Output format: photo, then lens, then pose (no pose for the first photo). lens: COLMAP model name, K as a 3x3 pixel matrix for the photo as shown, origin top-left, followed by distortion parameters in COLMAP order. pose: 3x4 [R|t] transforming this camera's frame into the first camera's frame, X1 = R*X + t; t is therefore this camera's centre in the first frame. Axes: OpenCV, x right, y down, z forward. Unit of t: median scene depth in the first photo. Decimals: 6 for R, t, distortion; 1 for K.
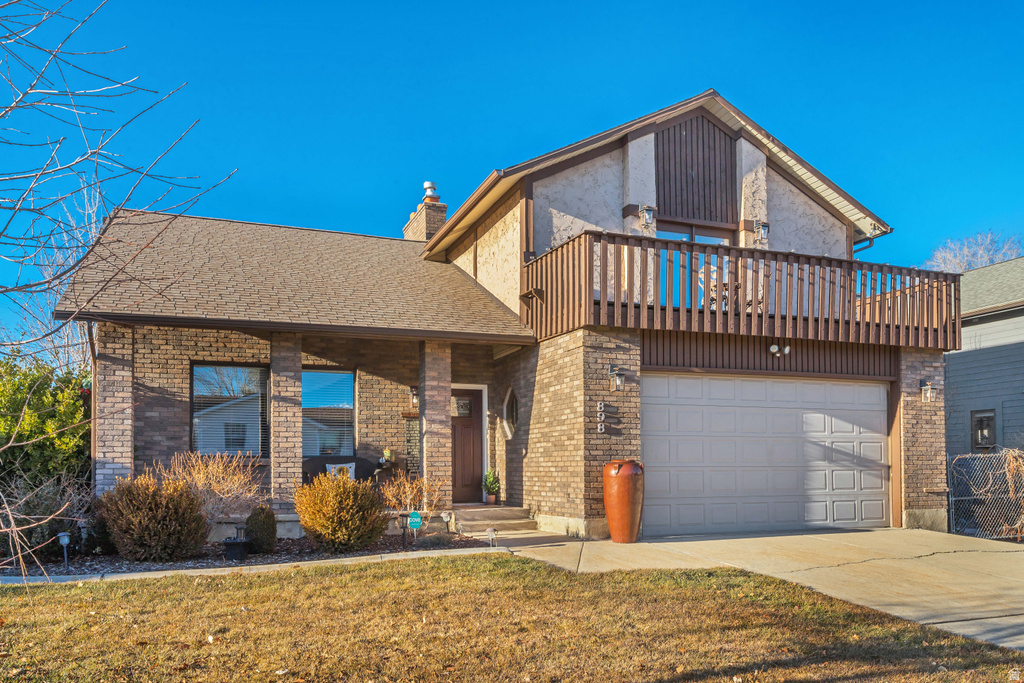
lens RADIAL K [[767.8, 0, 511.4], [0, 767.8, 445.4], [0, 0, 1]] dist [-0.000312, 0.001151]
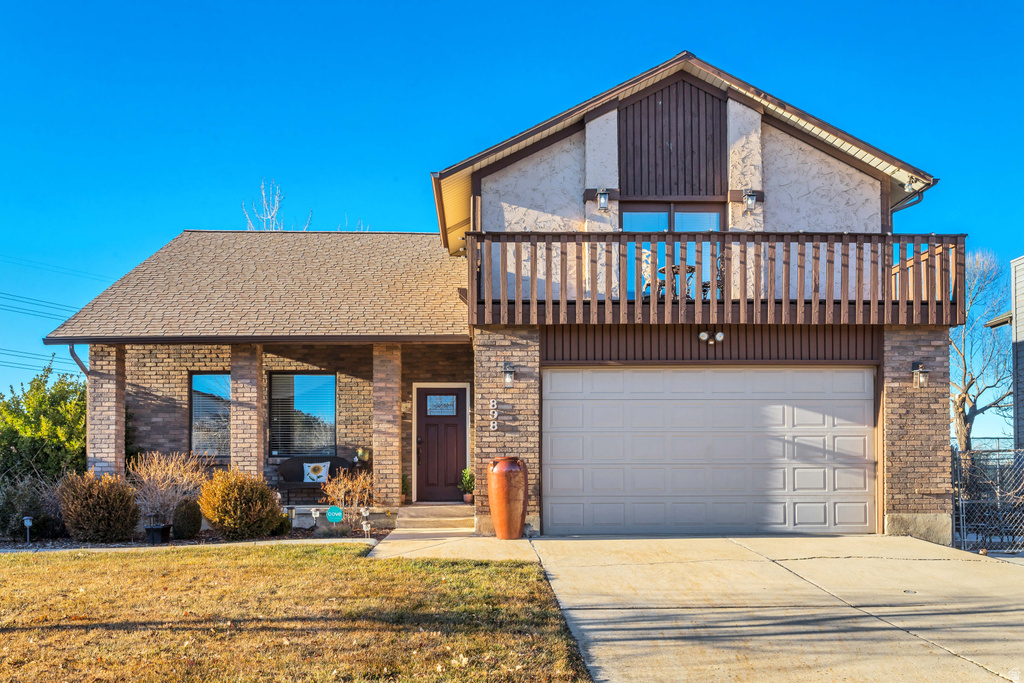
lens RADIAL K [[909.5, 0, 516.9], [0, 909.5, 455.7], [0, 0, 1]] dist [-0.000095, 0.005707]
pose [[0.946392, -0.005834, -0.322967, 0.454493], [0.009593, 0.999904, 0.010047, 0.004493], [0.322878, -0.012607, 0.946357, -0.103455]]
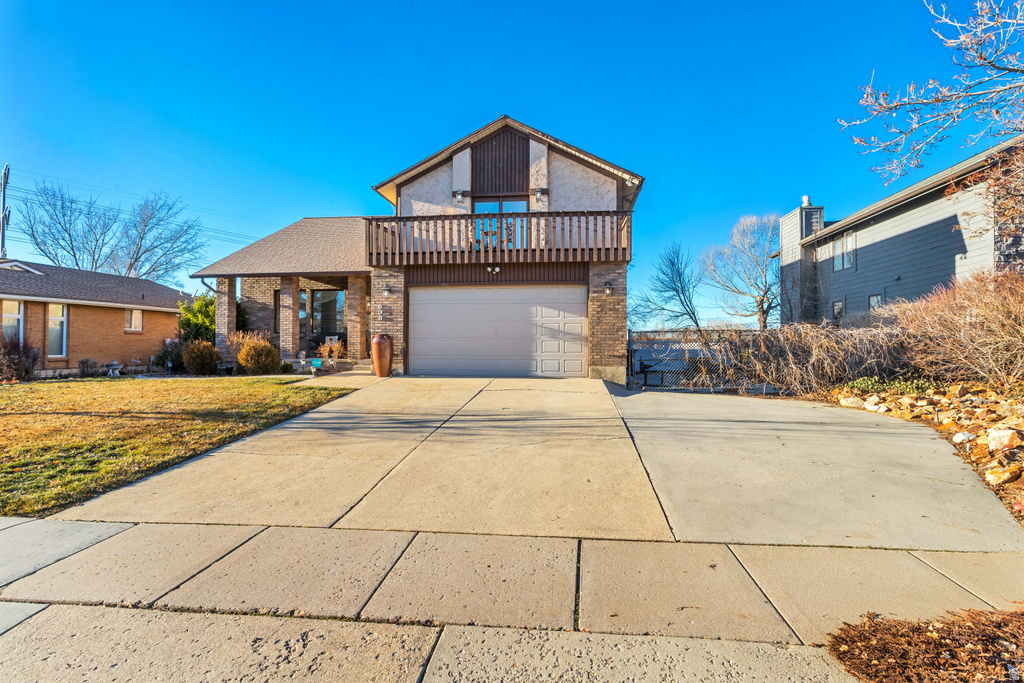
lens RADIAL K [[488.6, 0, 512.6], [0, 488.6, 337.7], [0, 0, 1]] dist [0.001450, 0.001223]
pose [[0.885620, 0.003390, -0.464398, 0.844666], [0.007386, 0.999744, 0.021381, 0.003173], [0.464351, -0.022366, 0.885369, 0.051500]]
